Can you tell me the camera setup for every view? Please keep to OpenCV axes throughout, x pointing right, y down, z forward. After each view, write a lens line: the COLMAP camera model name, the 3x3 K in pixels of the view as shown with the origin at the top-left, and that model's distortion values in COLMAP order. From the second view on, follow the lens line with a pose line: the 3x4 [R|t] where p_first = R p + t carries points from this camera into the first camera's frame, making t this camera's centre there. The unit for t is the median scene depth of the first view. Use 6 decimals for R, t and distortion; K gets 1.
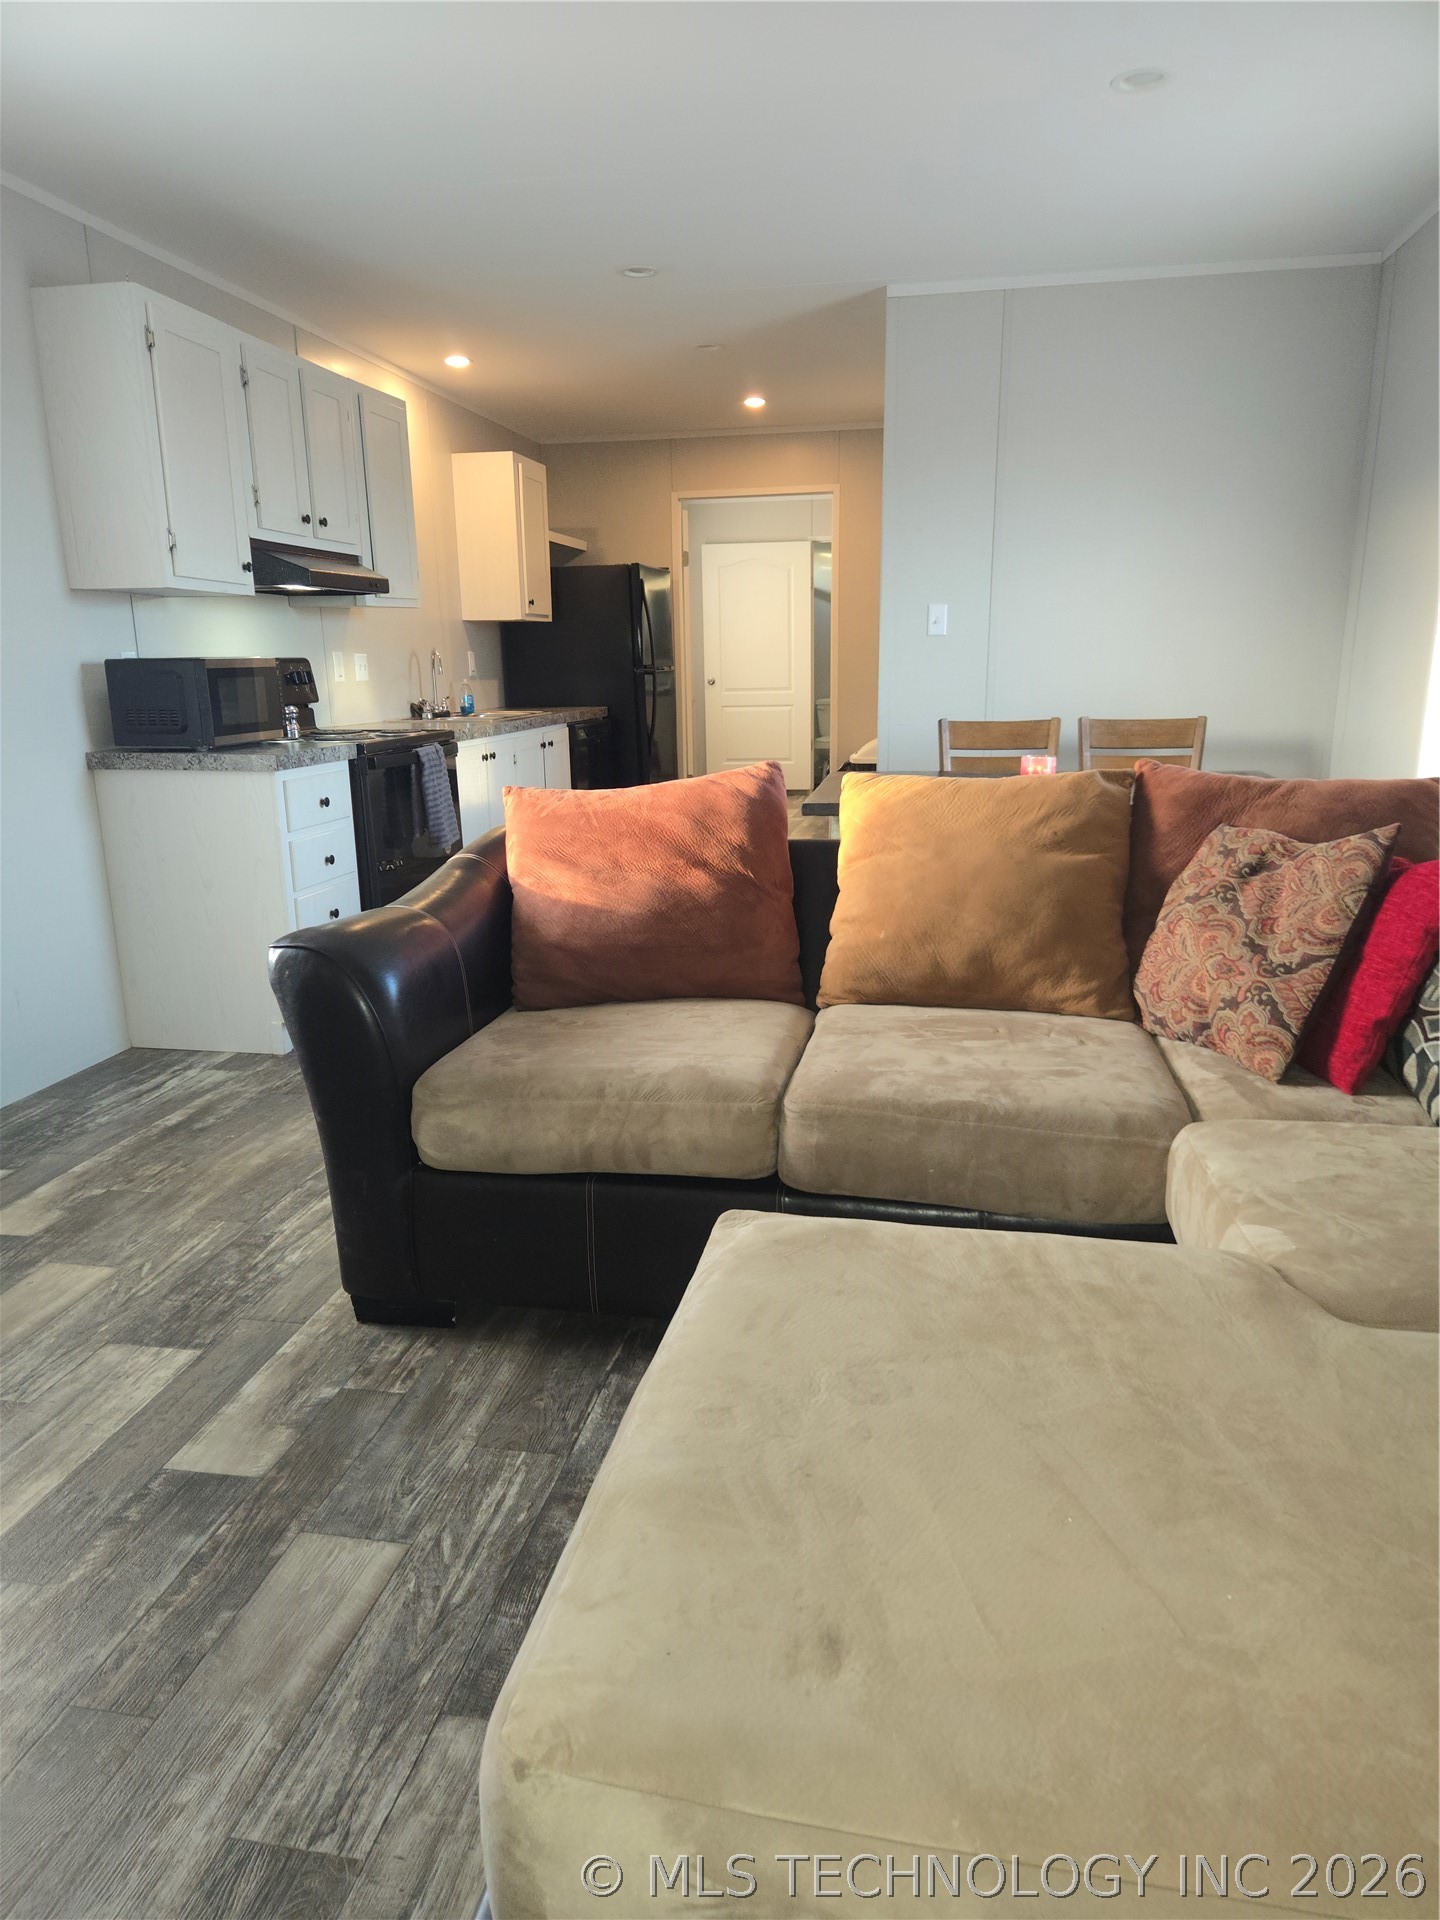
lens RADIAL K [[1280.2, 0, 712.2], [0, 1280.2, 976.9], [0, 0, 1]] dist [0.046945, -0.016945]
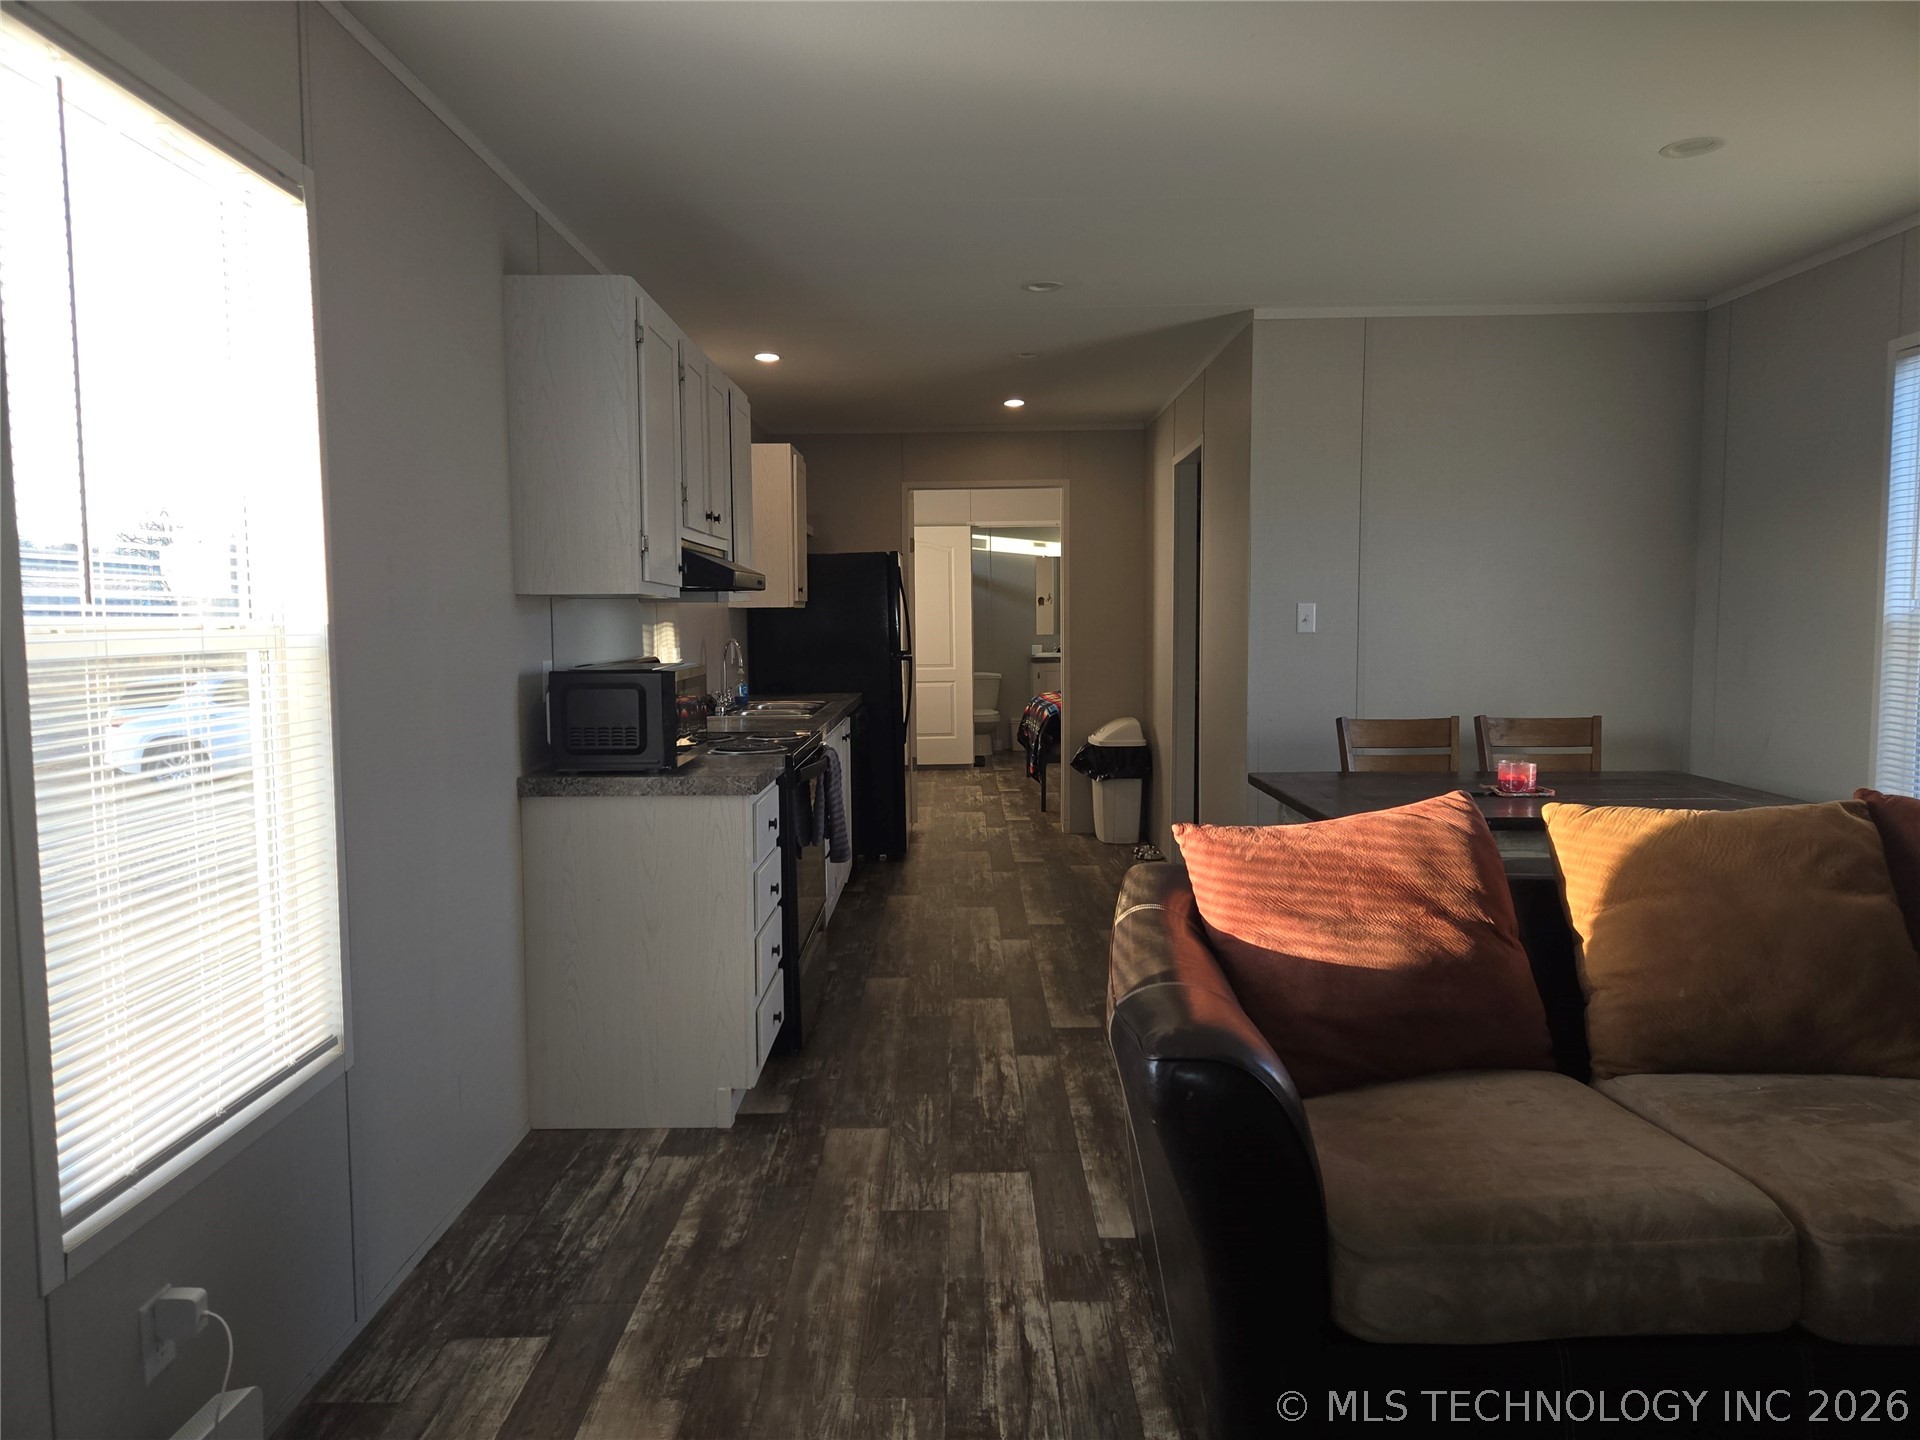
lens RADIAL K [[1280.2, 0, 957.3], [0, 1280.2, 711.5], [0, 0, 1]] dist [0.046945, -0.016945]
pose [[0.984557, -0.008813, 0.174840, -0.382388], [0.039040, 0.984634, -0.170210, -0.067015], [-0.170653, 0.174408, 0.969773, 0.130487]]
